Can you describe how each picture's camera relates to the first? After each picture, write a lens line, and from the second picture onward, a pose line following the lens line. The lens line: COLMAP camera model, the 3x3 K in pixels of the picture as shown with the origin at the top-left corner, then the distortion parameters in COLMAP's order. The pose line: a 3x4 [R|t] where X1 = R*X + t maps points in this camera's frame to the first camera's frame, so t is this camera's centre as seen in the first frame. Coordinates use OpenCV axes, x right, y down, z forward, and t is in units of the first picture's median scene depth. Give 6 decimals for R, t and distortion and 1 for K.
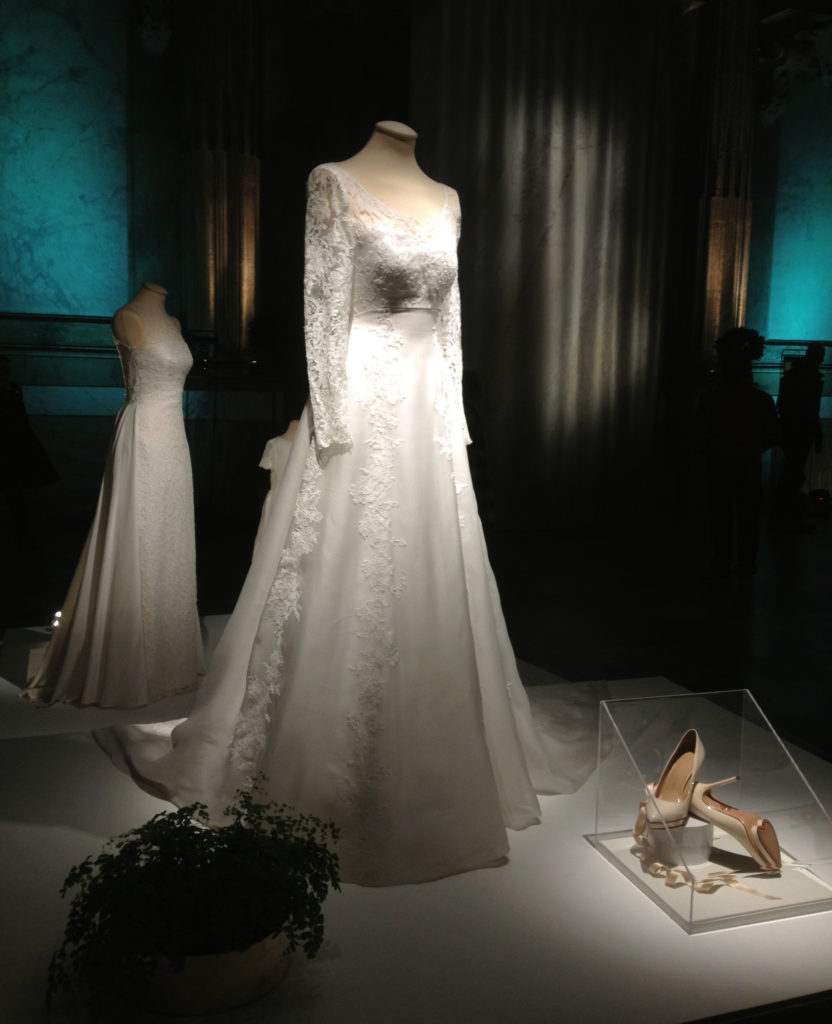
lens RADIAL K [[1021.2, 0, 415.8], [0, 1021.2, 493.8], [0, 0, 1]] dist [0.126267, -0.269325]
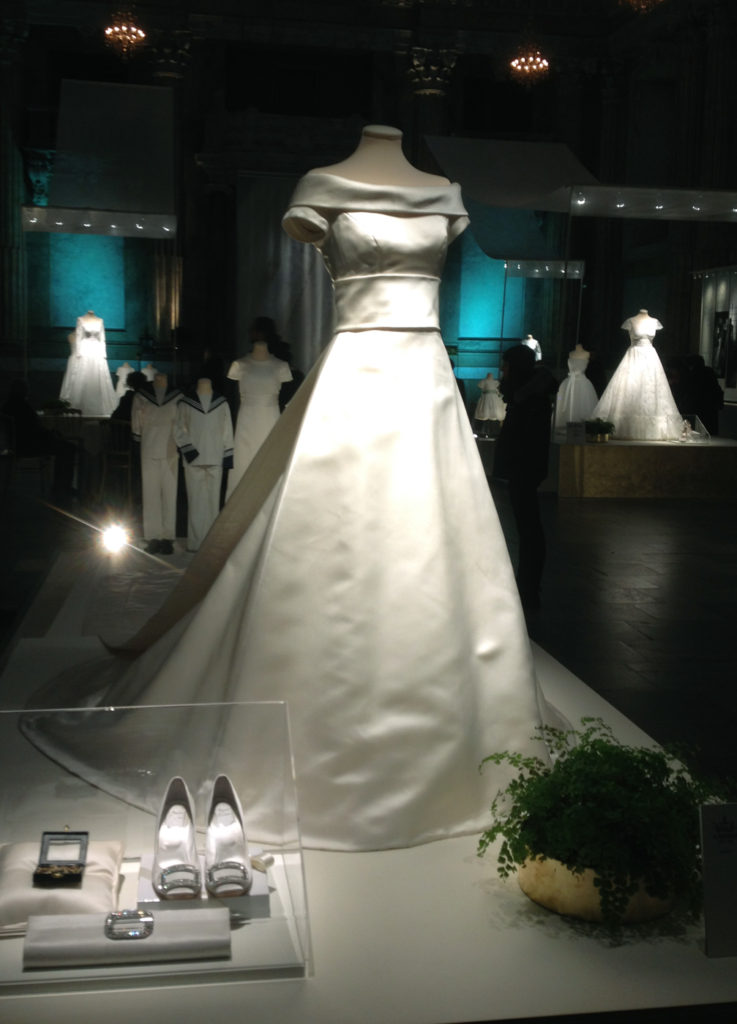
lens RADIAL K [[1028.1, 0, 344.3], [0, 1028.1, 435.7], [0, 0, 1]] dist [0.114065, -0.002806]
pose [[0.985876, 0.011588, -0.167076, 0.580274], [-0.019710, 0.998699, -0.047036, 0.158633], [0.166313, 0.049665, 0.984822, -1.134366]]
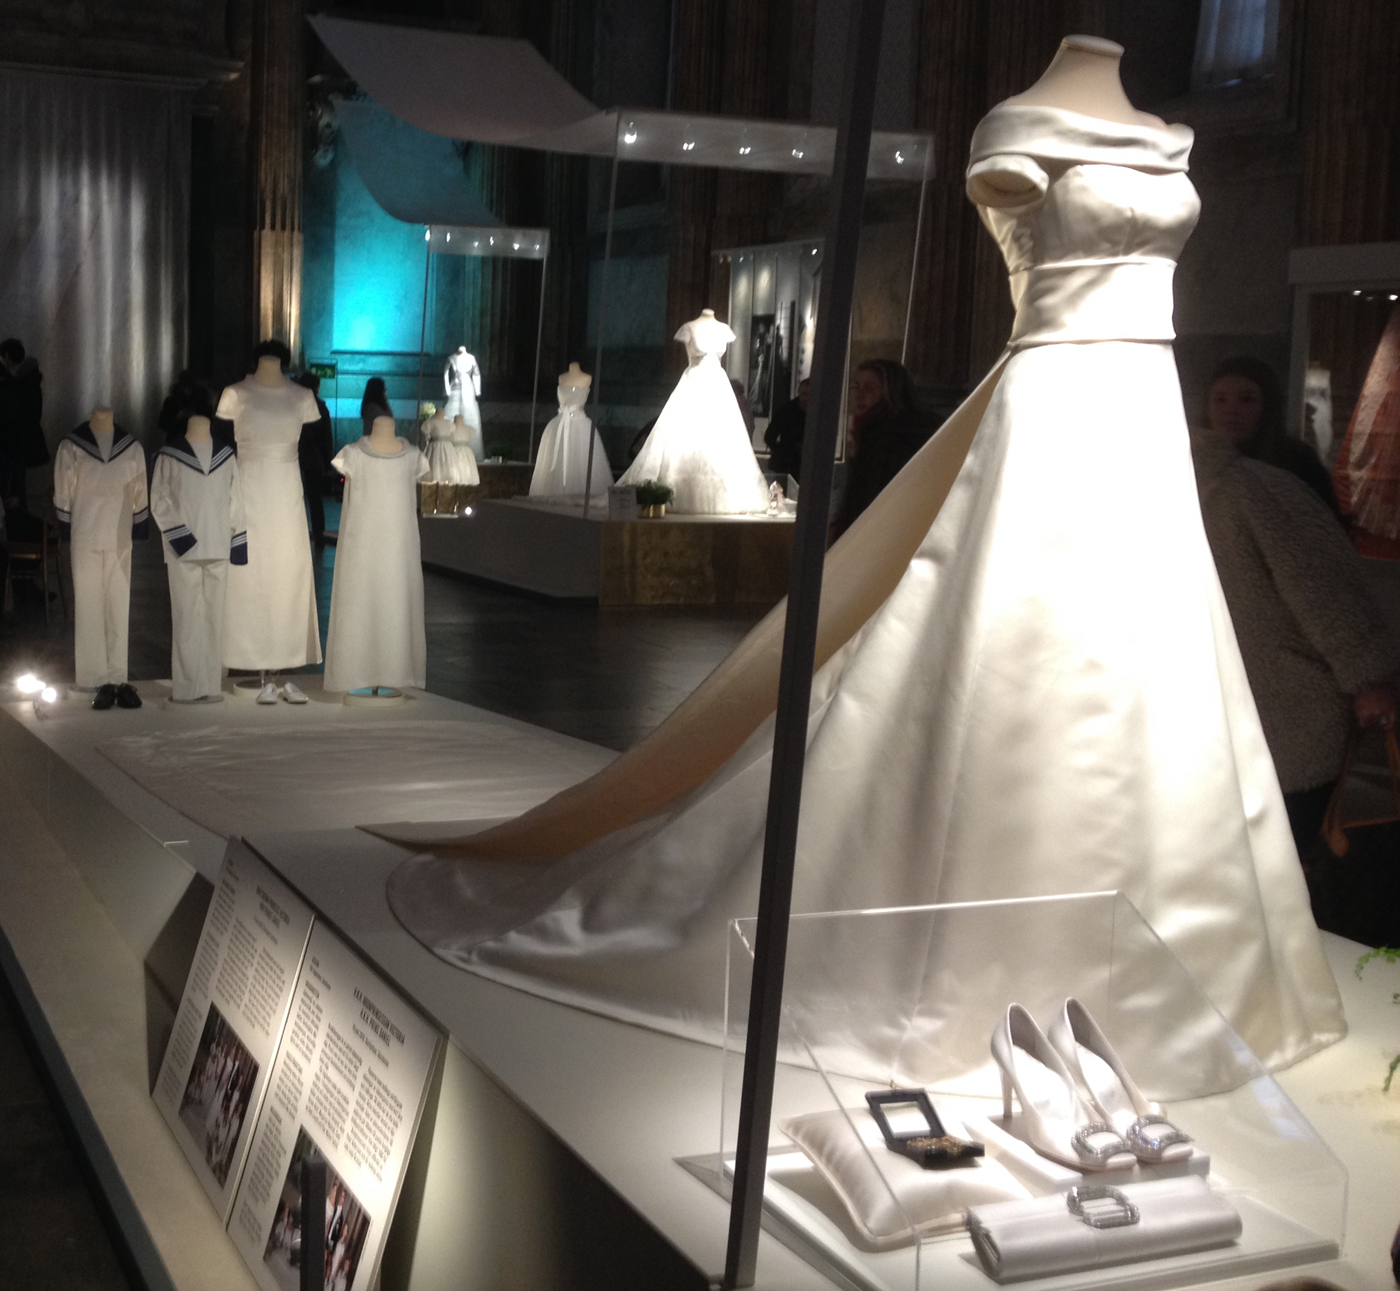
lens RADIAL K [[1704.1, 0, 390.9], [0, 1704.1, 538.6], [0, 0, 1]] dist [0.146362, -0.306621]
pose [[0.999791, 0.001791, 0.020367, 0.471943], [-0.001109, 0.999439, -0.033463, 0.161349], [-0.020416, 0.033434, 0.999232, -1.155872]]
